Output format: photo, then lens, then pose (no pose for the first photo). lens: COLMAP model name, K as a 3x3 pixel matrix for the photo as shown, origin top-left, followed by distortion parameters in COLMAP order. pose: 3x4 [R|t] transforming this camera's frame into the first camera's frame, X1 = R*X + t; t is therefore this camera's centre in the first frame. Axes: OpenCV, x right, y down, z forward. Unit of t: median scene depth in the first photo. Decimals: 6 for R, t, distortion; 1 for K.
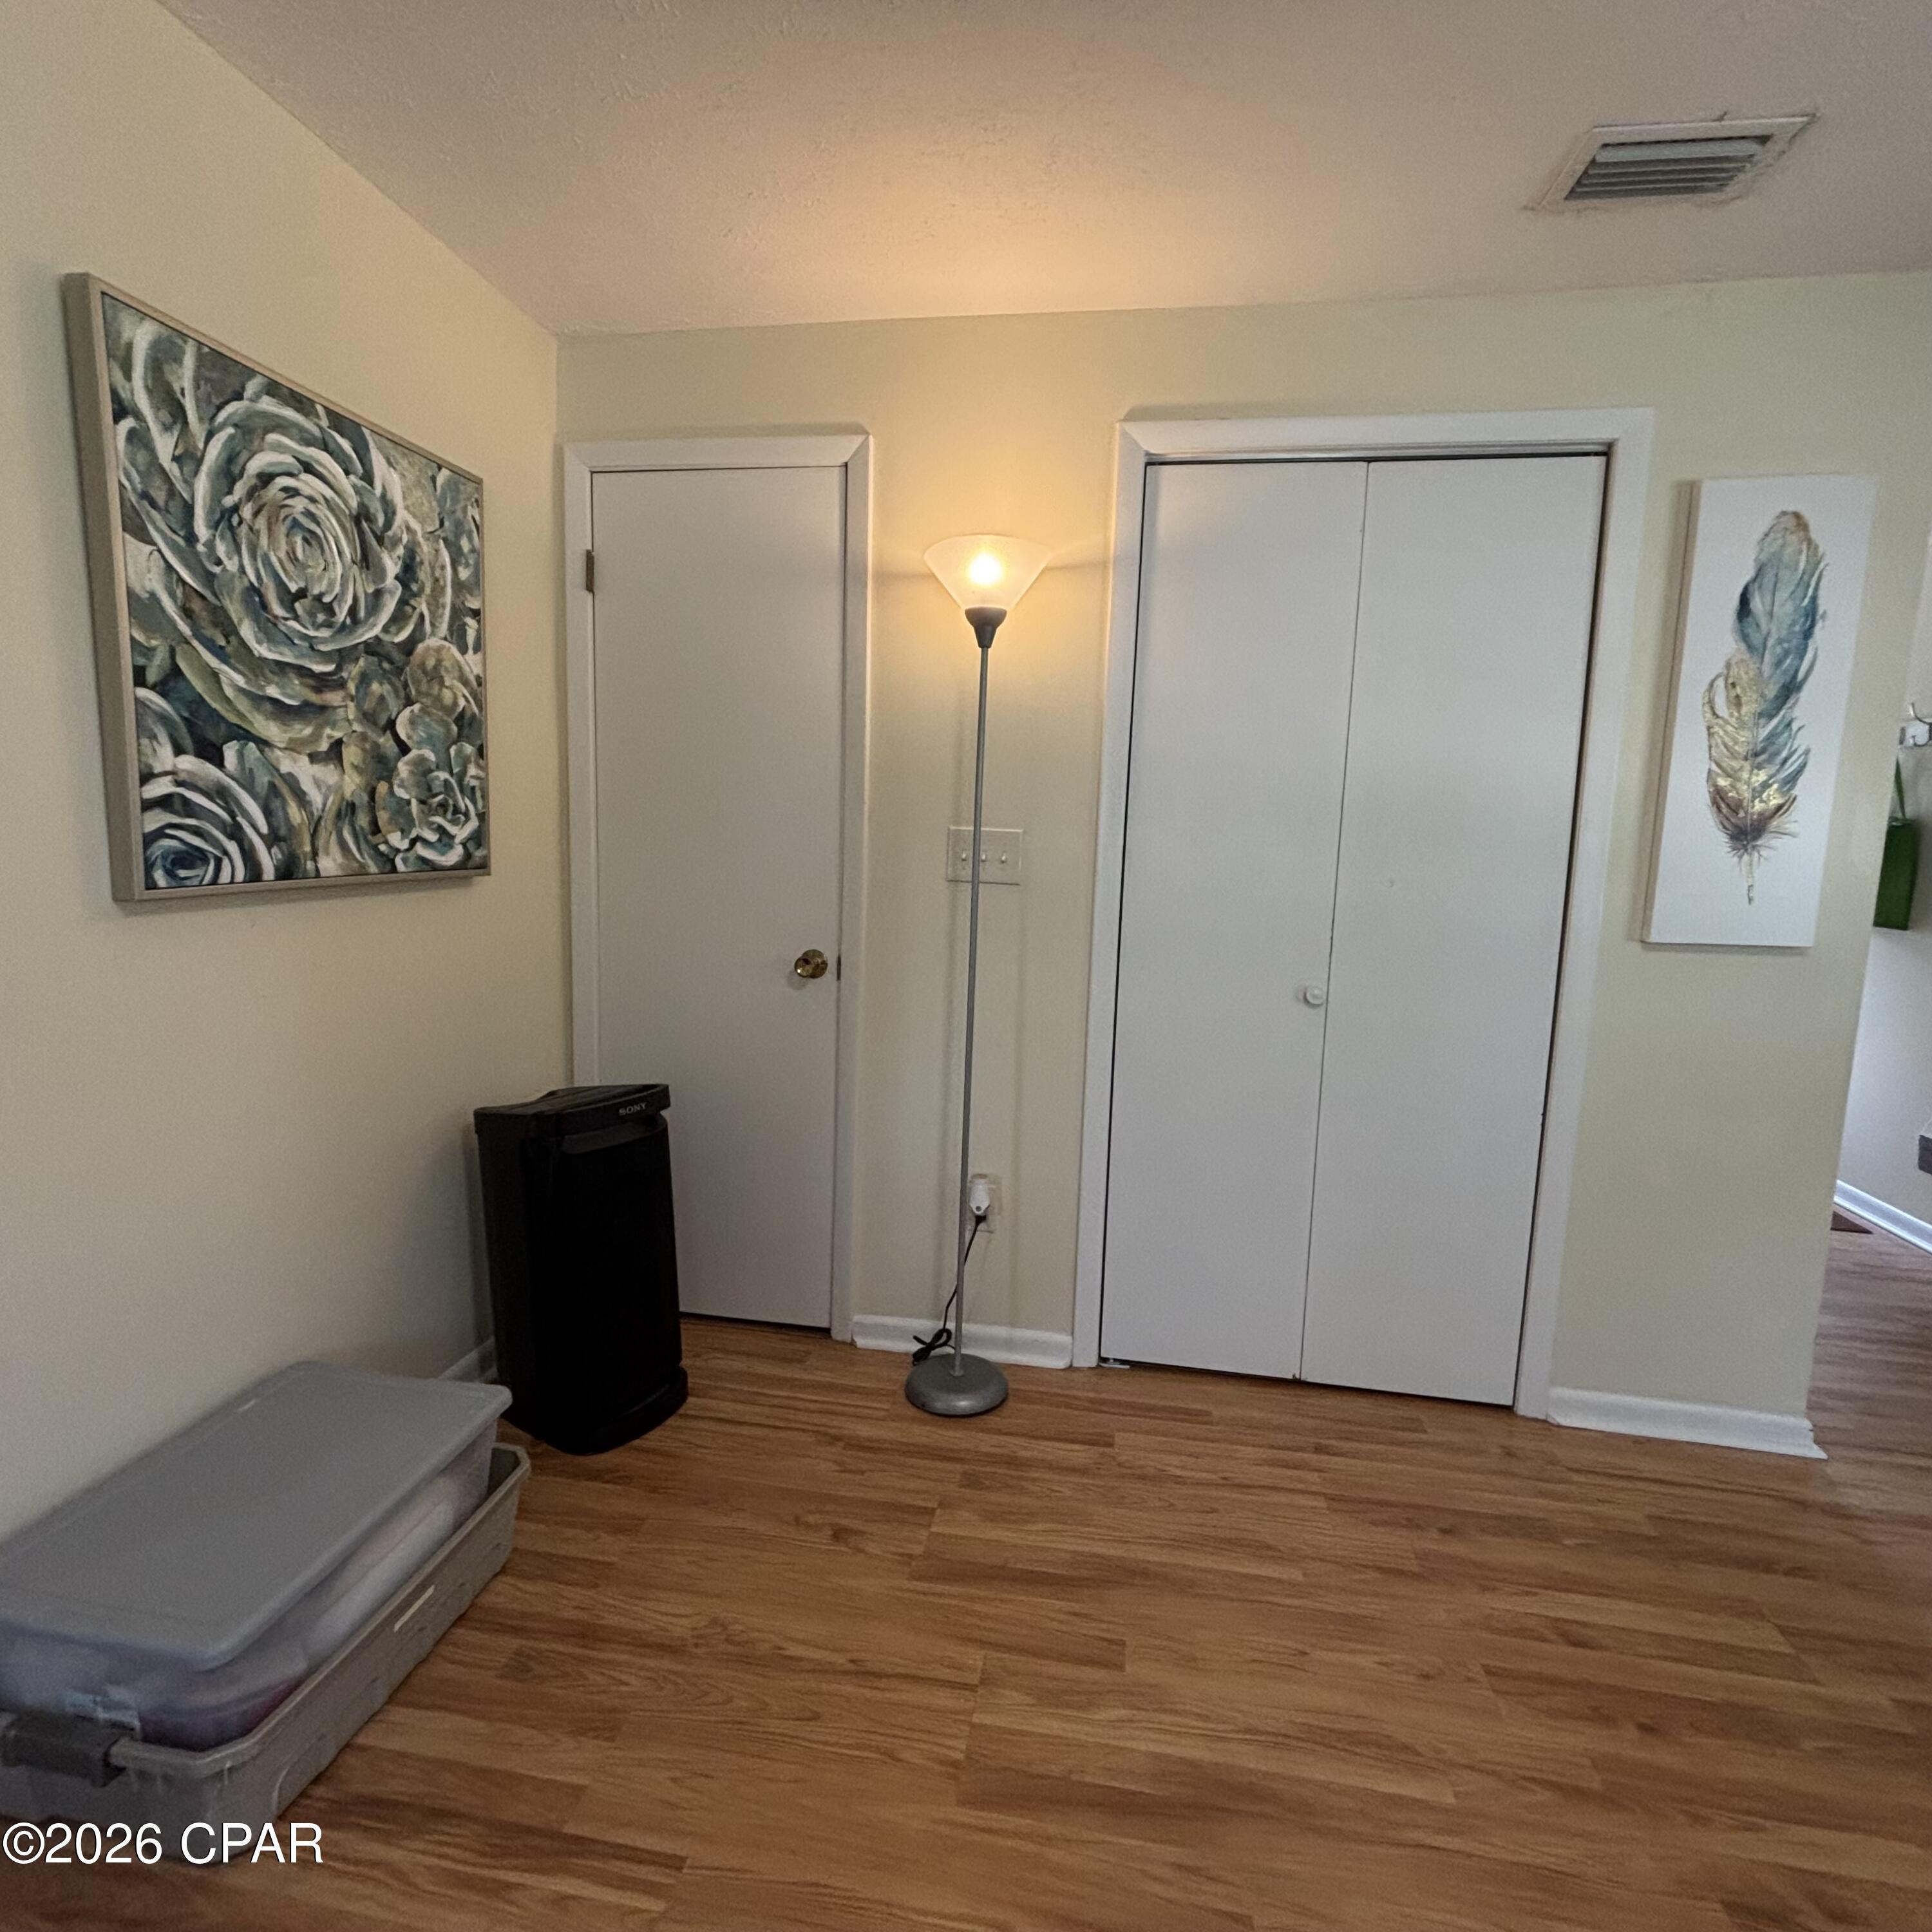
lens RADIAL K [[1041.6, 0, 963.4], [0, 1041.6, 965.4], [0, 0, 1]] dist [0.003573, 0.002003]
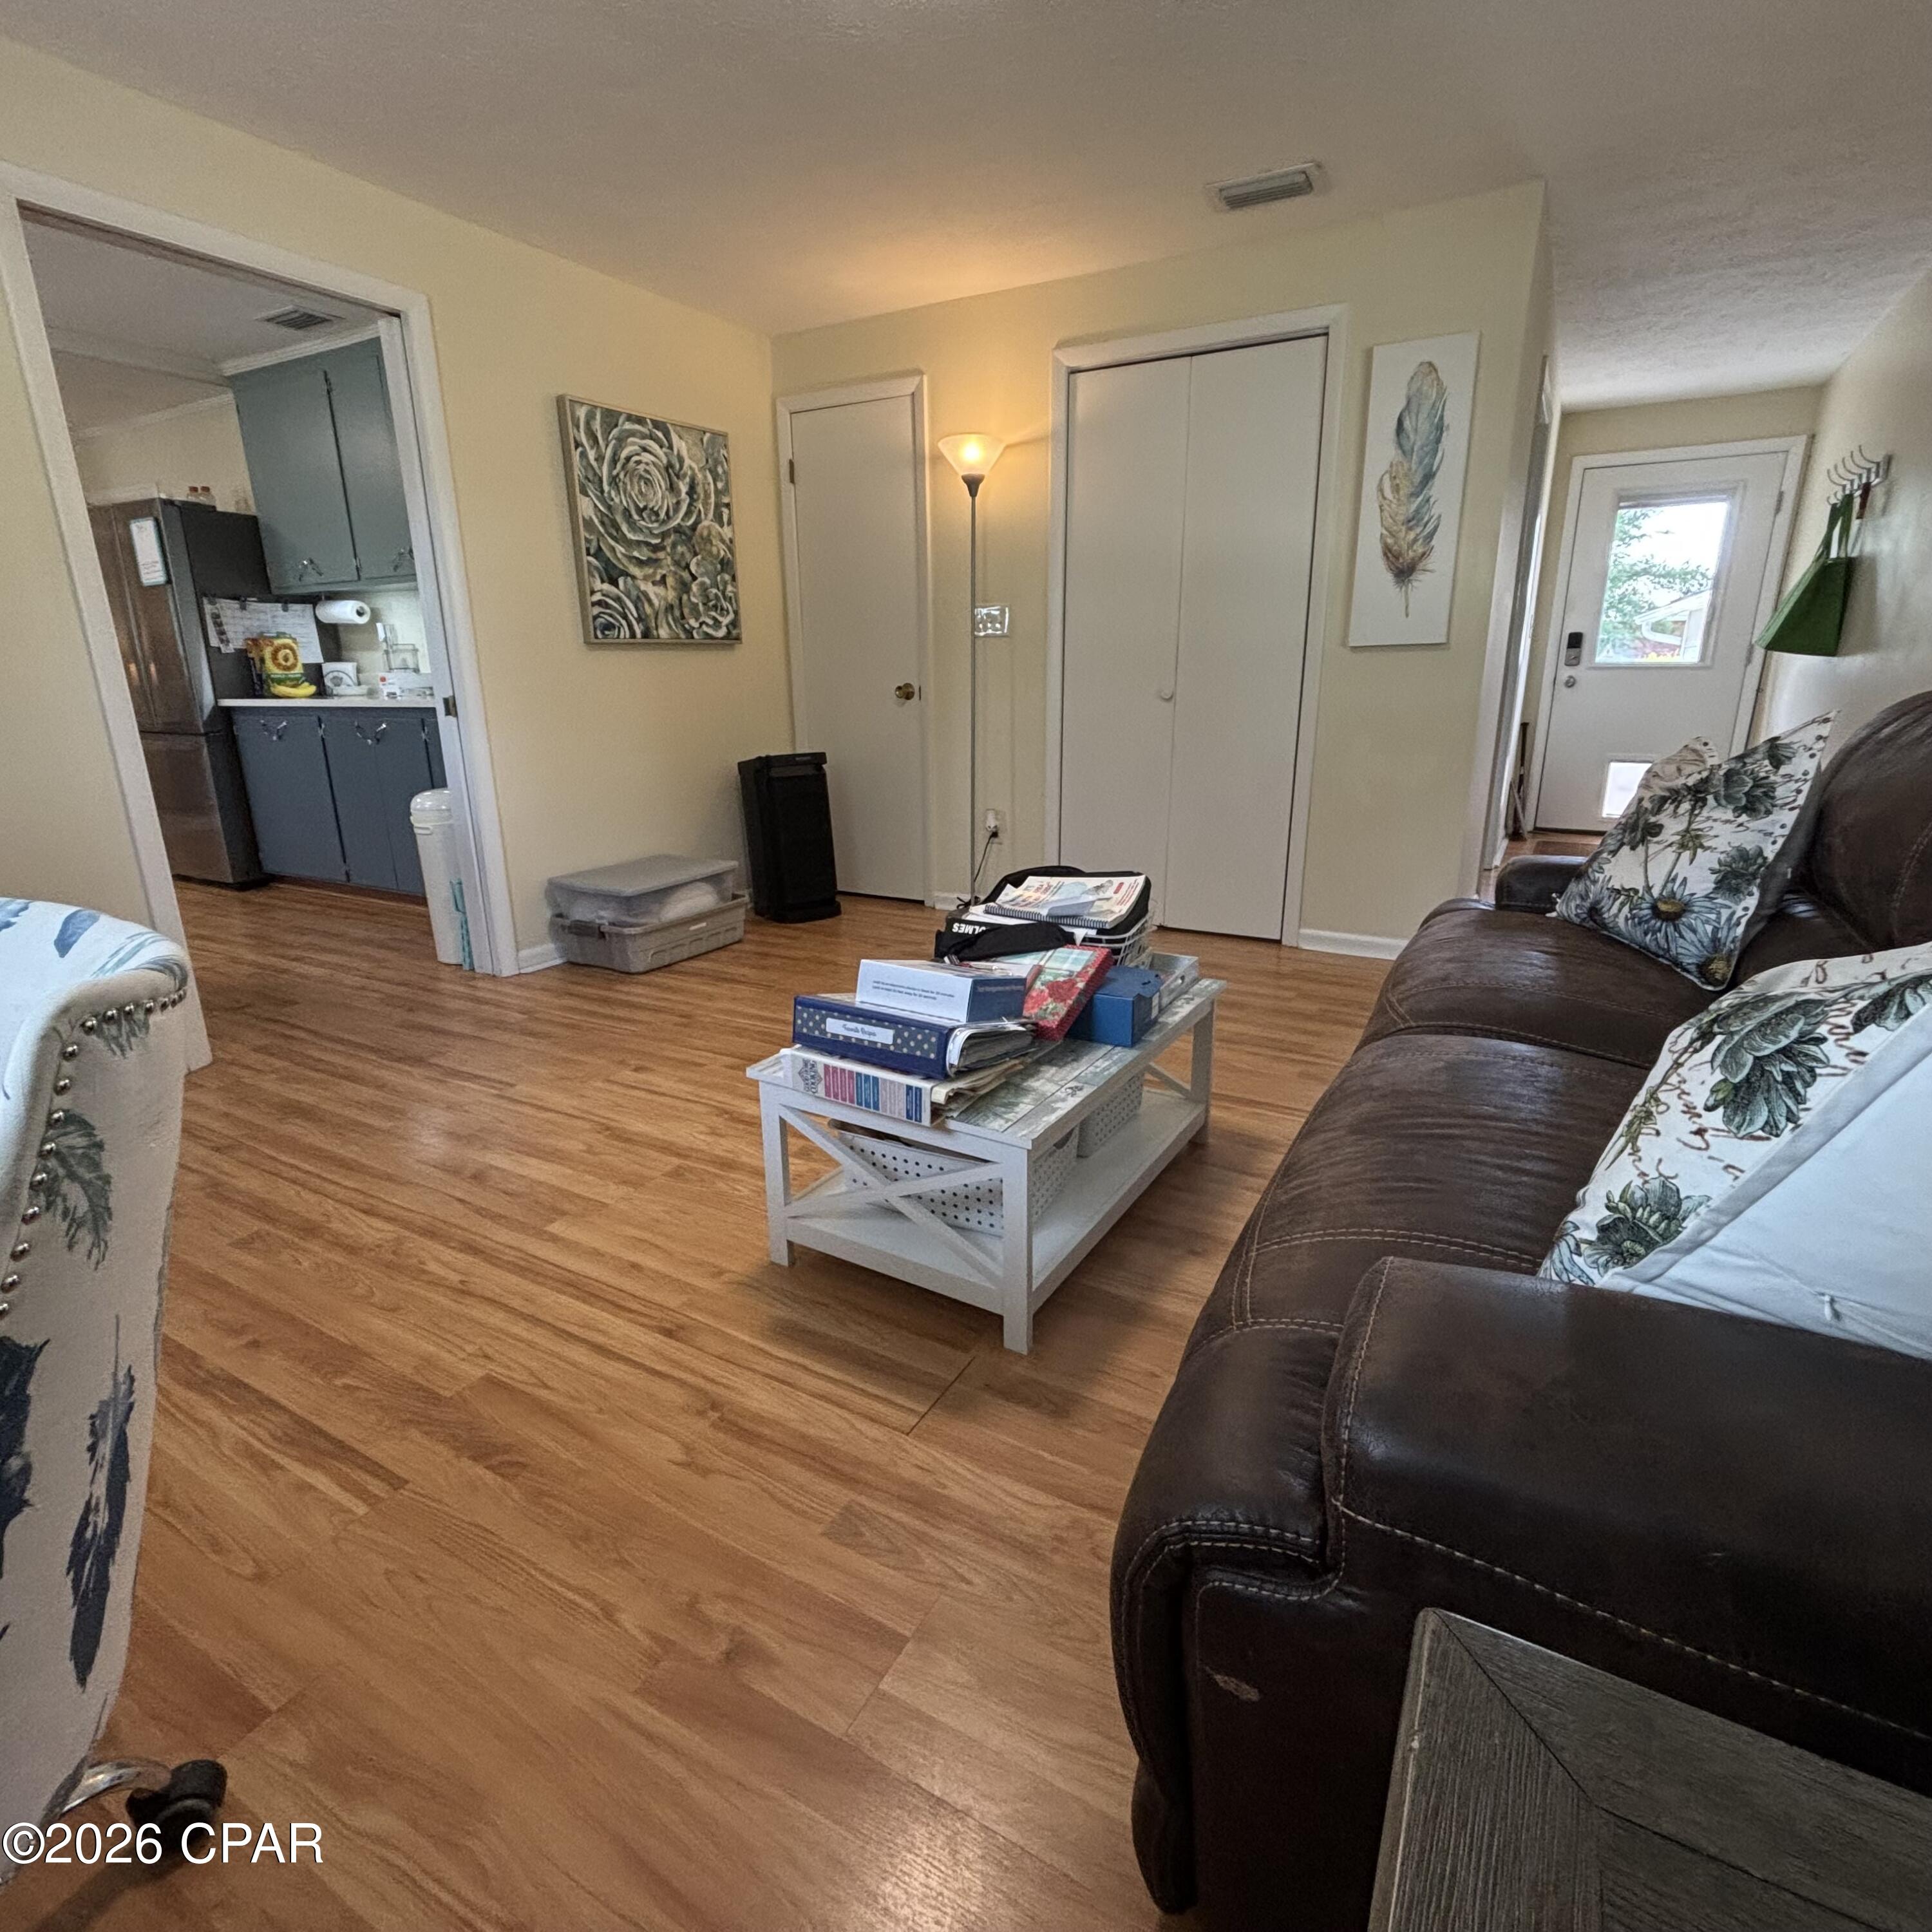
lens RADIAL K [[1041.6, 0, 967.5], [0, 1041.6, 957.7], [0, 0, 1]] dist [0.003573, 0.002003]
pose [[0.942513, 0.046995, -0.330849, 0.712630], [0.000484, 0.989869, 0.141984, 0.251683], [0.334170, -0.133982, 0.932941, -0.877660]]
